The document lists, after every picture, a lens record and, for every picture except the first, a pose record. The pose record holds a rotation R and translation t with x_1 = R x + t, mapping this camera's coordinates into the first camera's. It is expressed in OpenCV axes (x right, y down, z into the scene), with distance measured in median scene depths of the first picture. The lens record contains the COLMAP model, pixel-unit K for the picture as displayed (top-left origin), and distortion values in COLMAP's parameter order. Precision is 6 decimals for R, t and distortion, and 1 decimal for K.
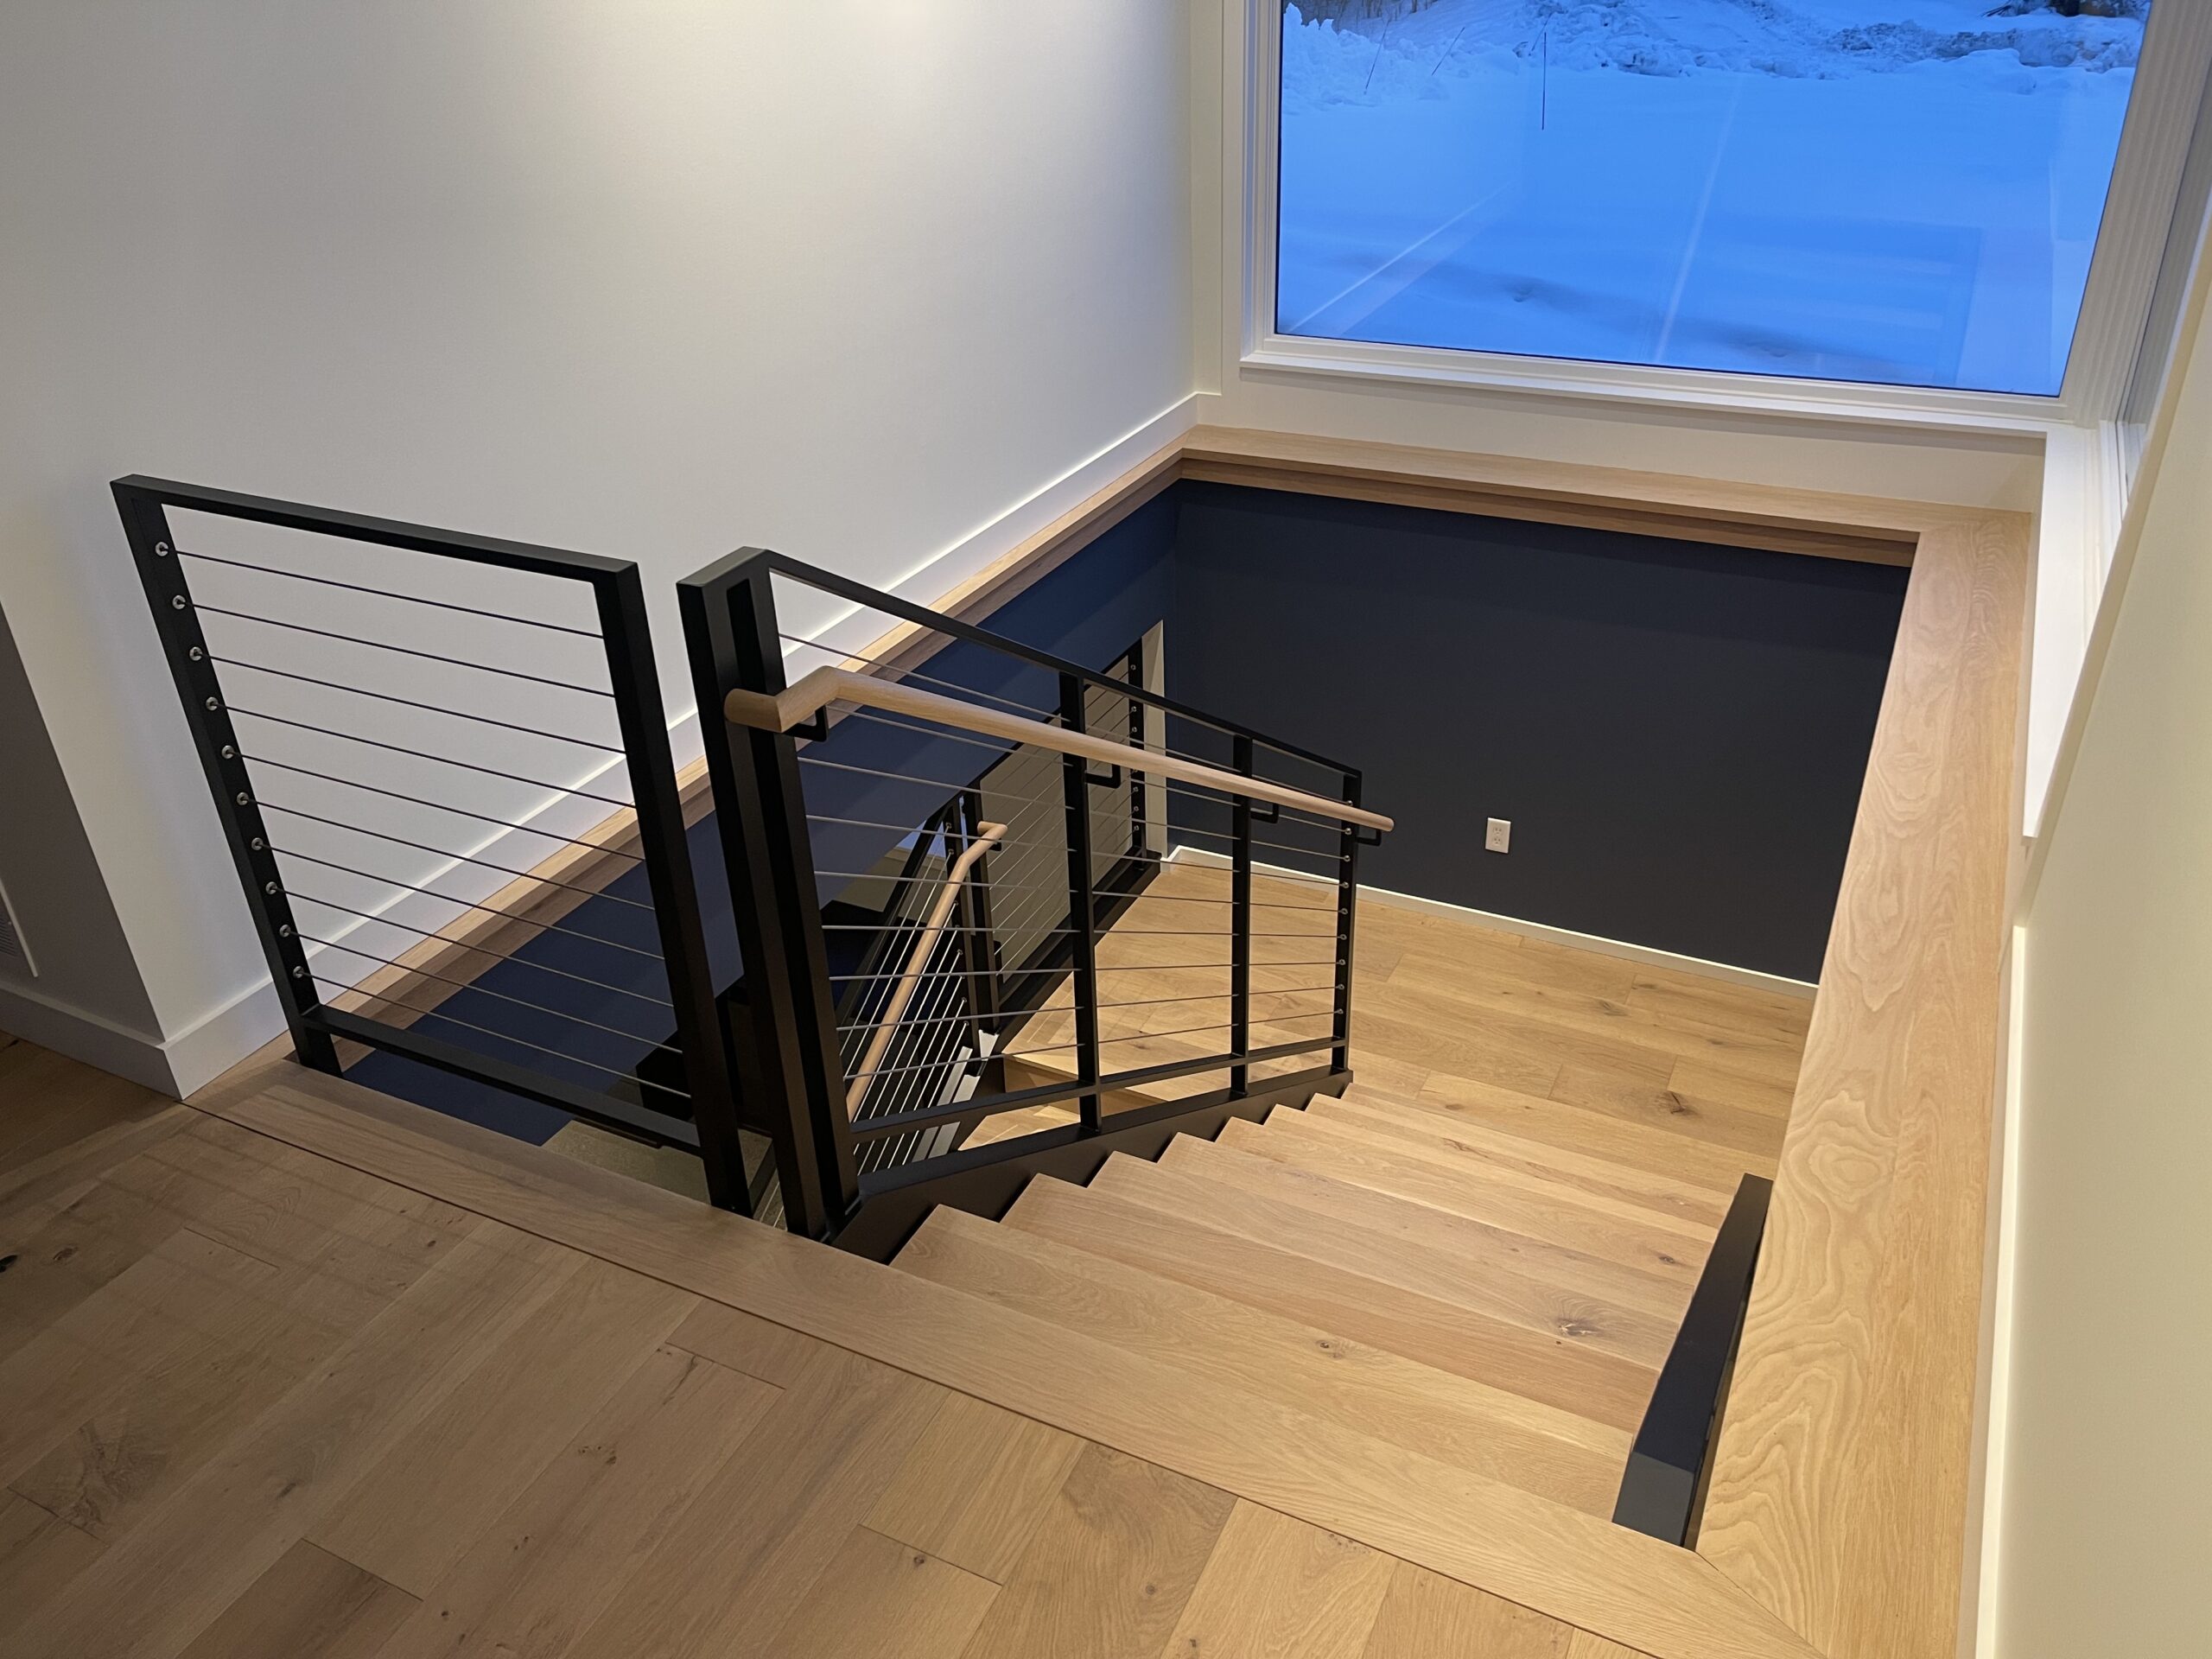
lens RADIAL K [[1716.4, 0, 1103.1], [0, 1716.4, 831.3], [0, 0, 1]] dist [-0.005358, -0.011385]
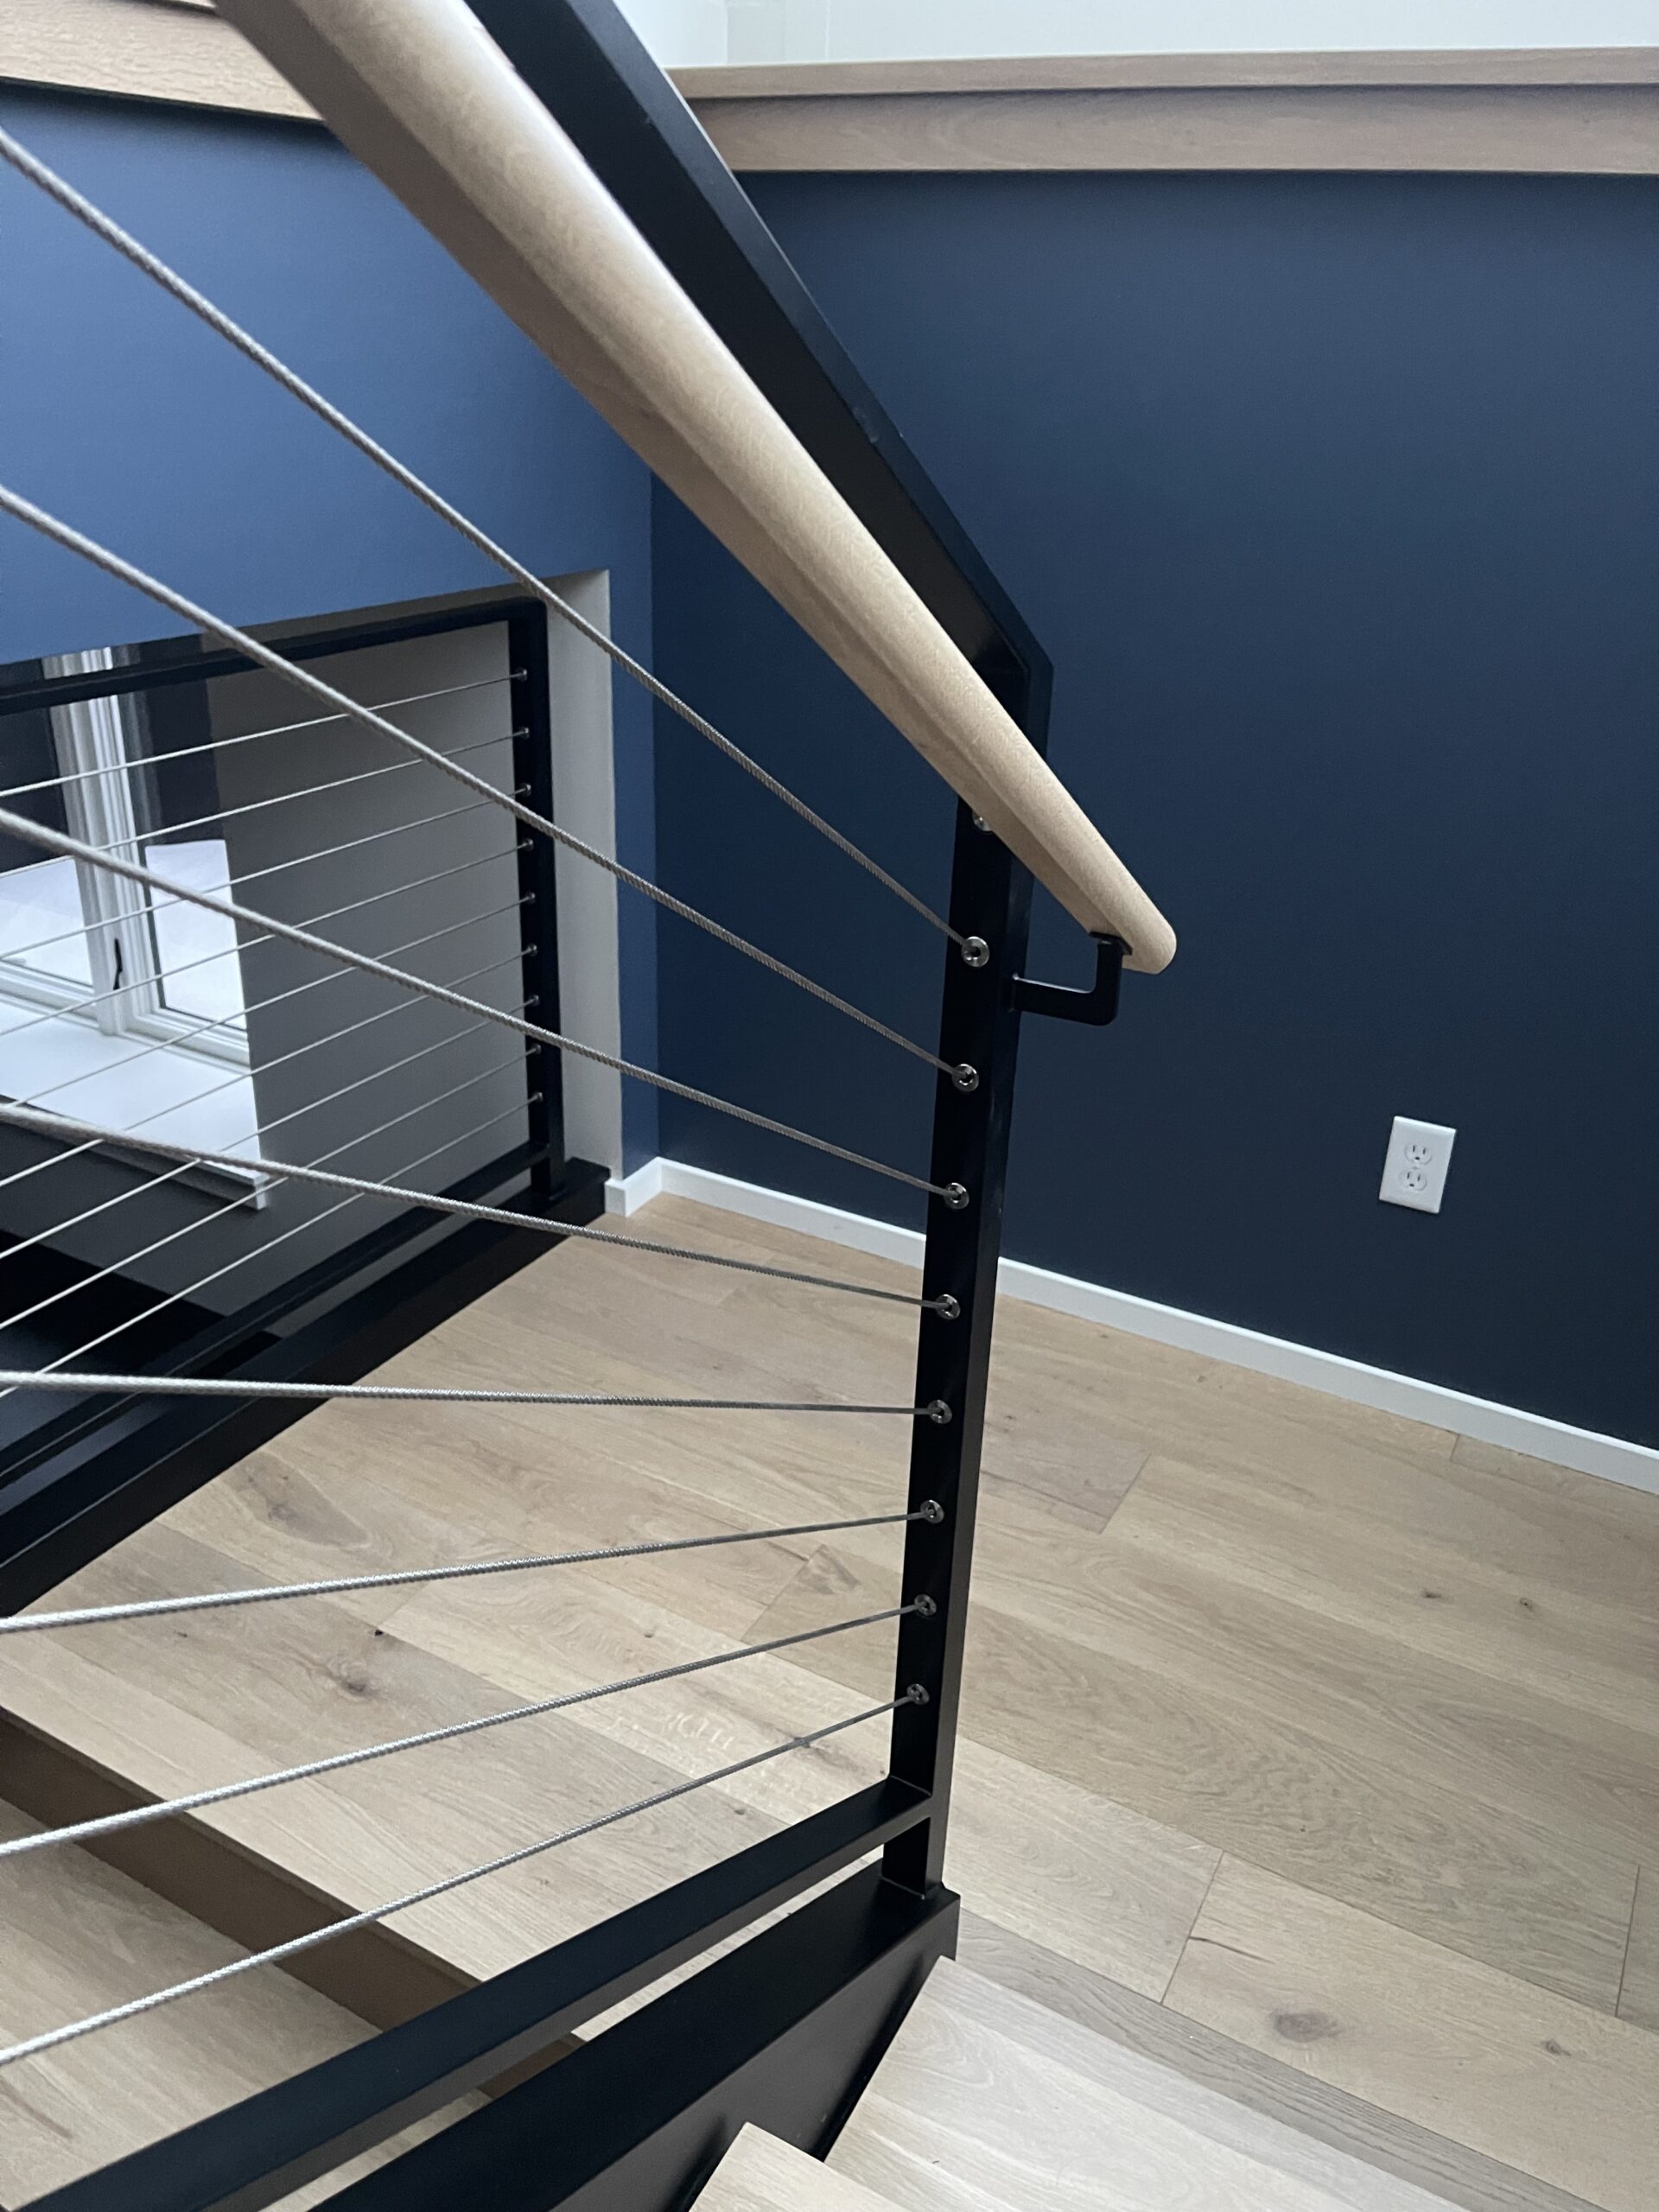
lens RADIAL K [[1716.4, 0, 834.0], [0, 1716.4, 1098.4], [0, 0, 1]] dist [-0.005358, -0.011385]
pose [[0.996641, 0.081860, -0.002457, 0.106876], [-0.081747, 0.992555, -0.090288, 0.035141], [-0.004953, 0.090186, 0.995913, 0.659716]]
